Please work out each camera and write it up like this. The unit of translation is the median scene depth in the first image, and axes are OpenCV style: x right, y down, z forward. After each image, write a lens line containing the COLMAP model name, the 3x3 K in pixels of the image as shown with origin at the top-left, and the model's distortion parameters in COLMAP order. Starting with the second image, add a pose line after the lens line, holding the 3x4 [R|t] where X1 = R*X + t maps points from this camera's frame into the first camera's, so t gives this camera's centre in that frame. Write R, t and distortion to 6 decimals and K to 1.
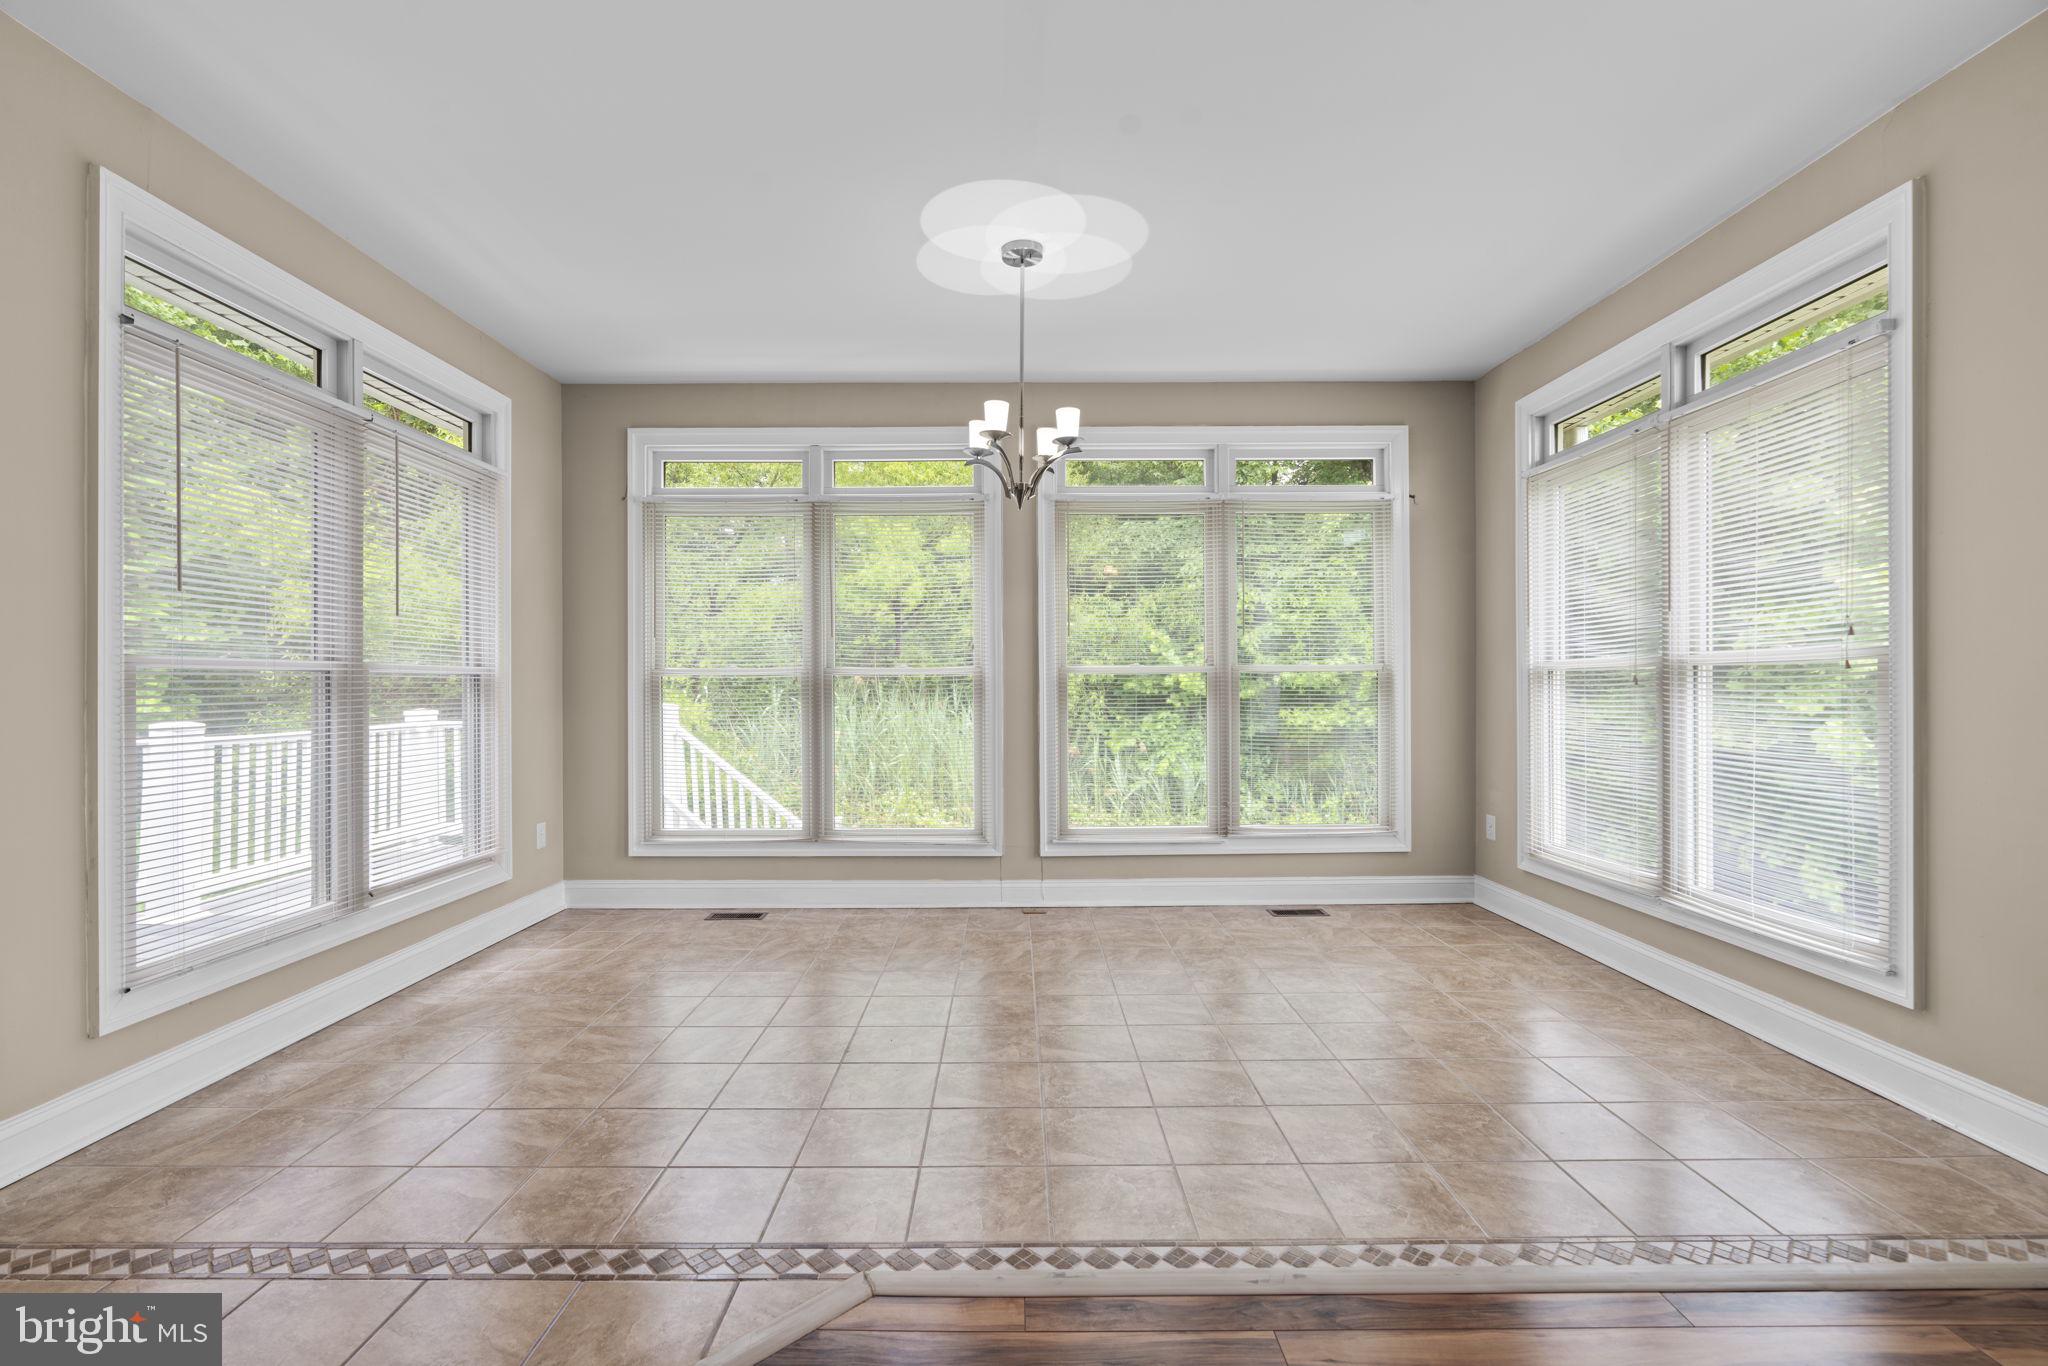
lens RADIAL K [[917.7, 0, 1010.7], [0, 917.7, 685.0], [0, 0, 1]] dist [-0.002200, 0.002675]
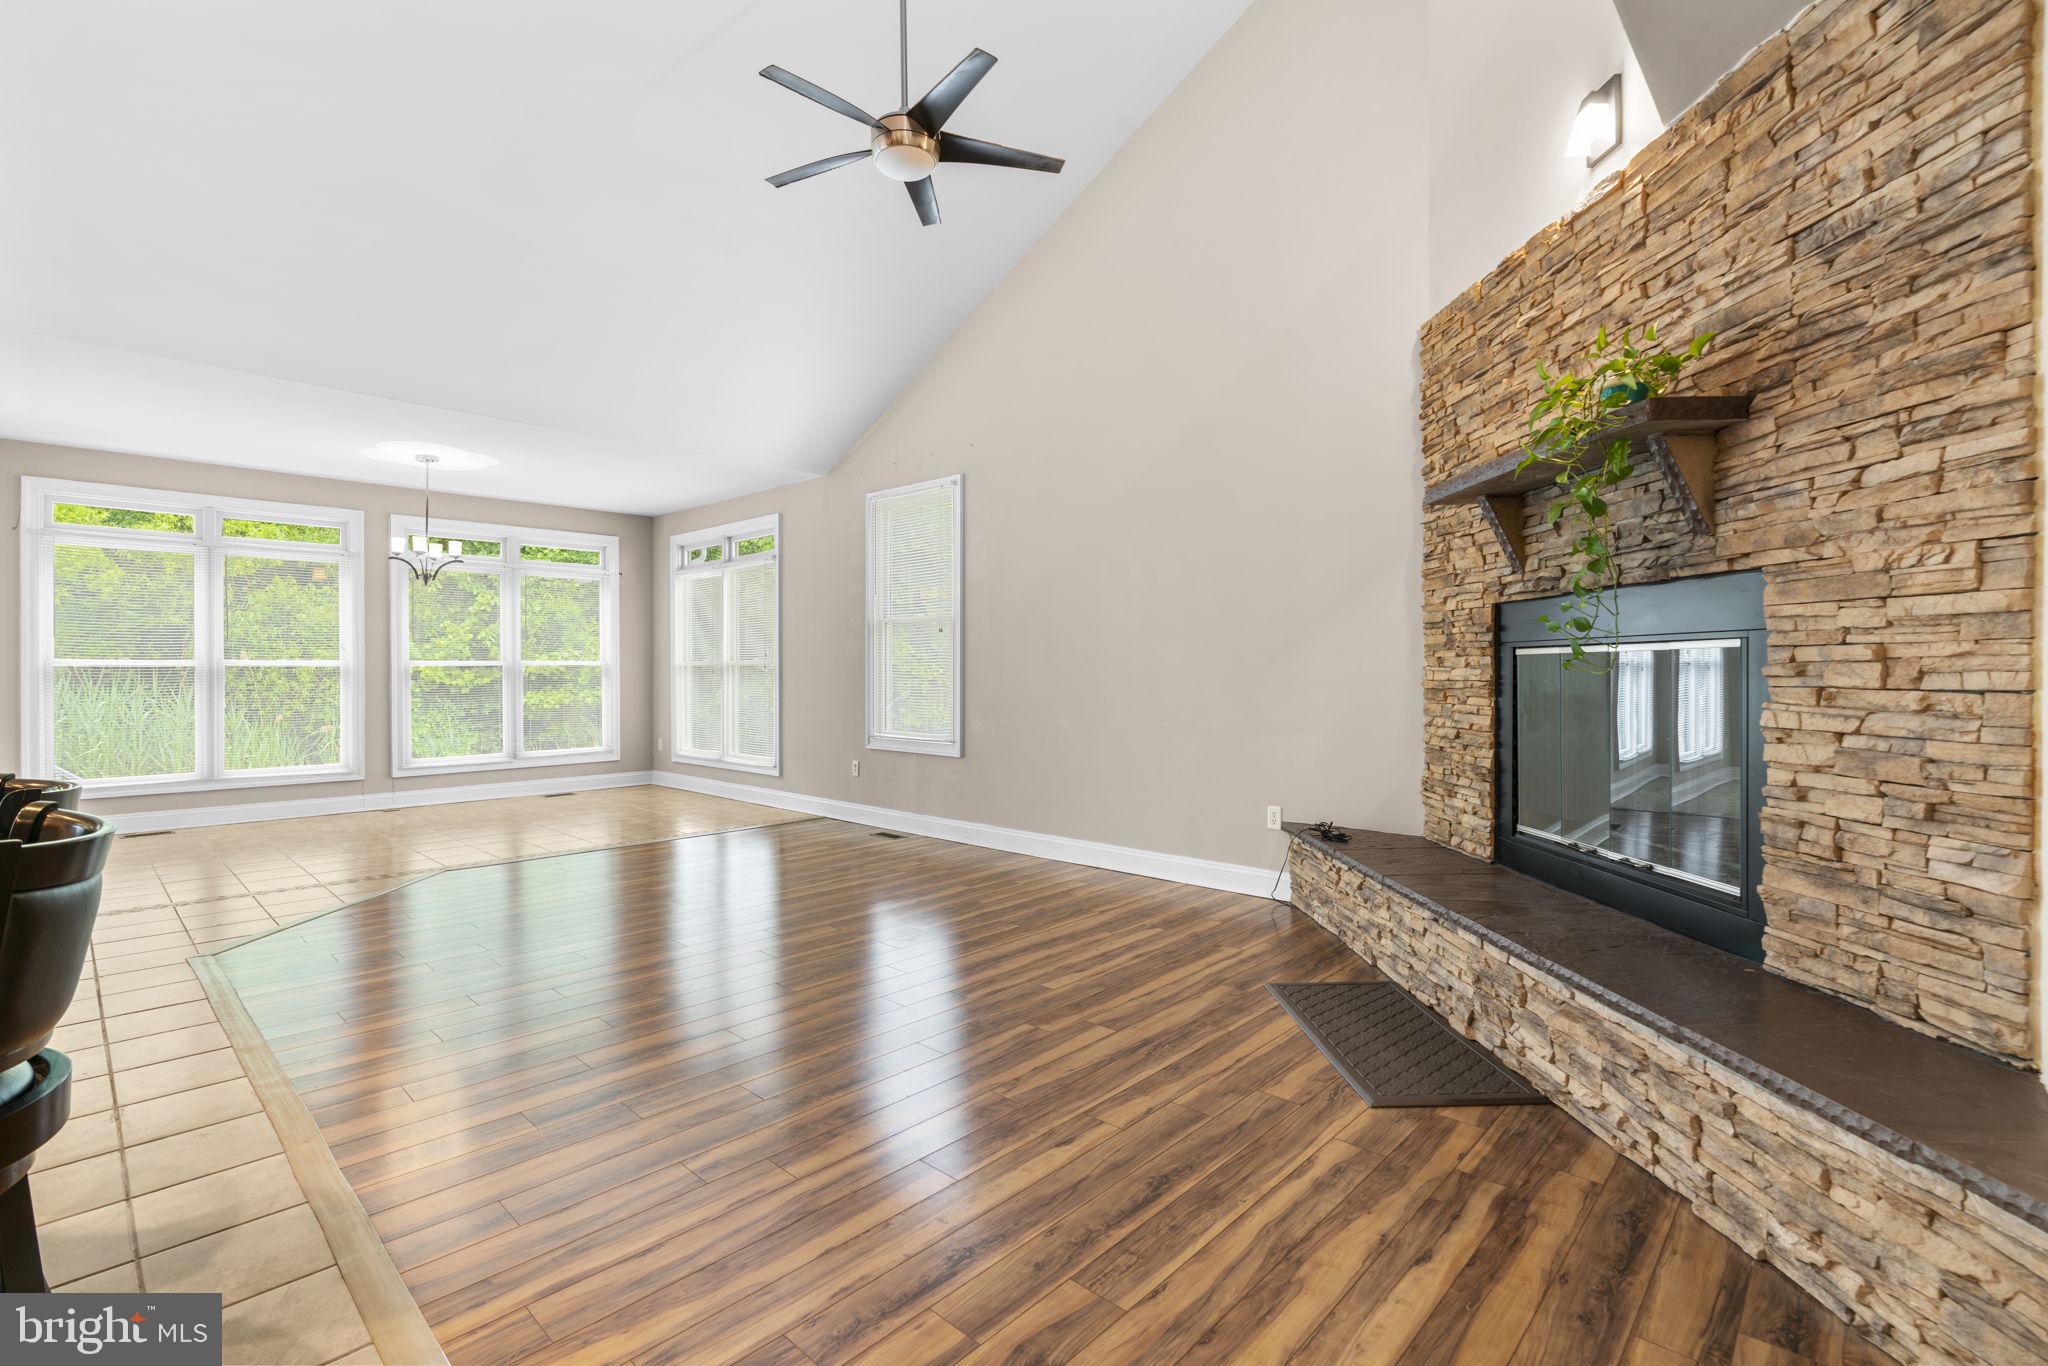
lens RADIAL K [[917.7, 0, 1023.0], [0, 917.7, 676.4], [0, 0, 1]] dist [-0.002200, 0.002675]
pose [[0.679382, -0.000926, 0.733784, -0.407790], [-0.002114, 0.999993, 0.003219, -0.001501], [-0.733782, -0.003738, 0.679375, -0.943494]]
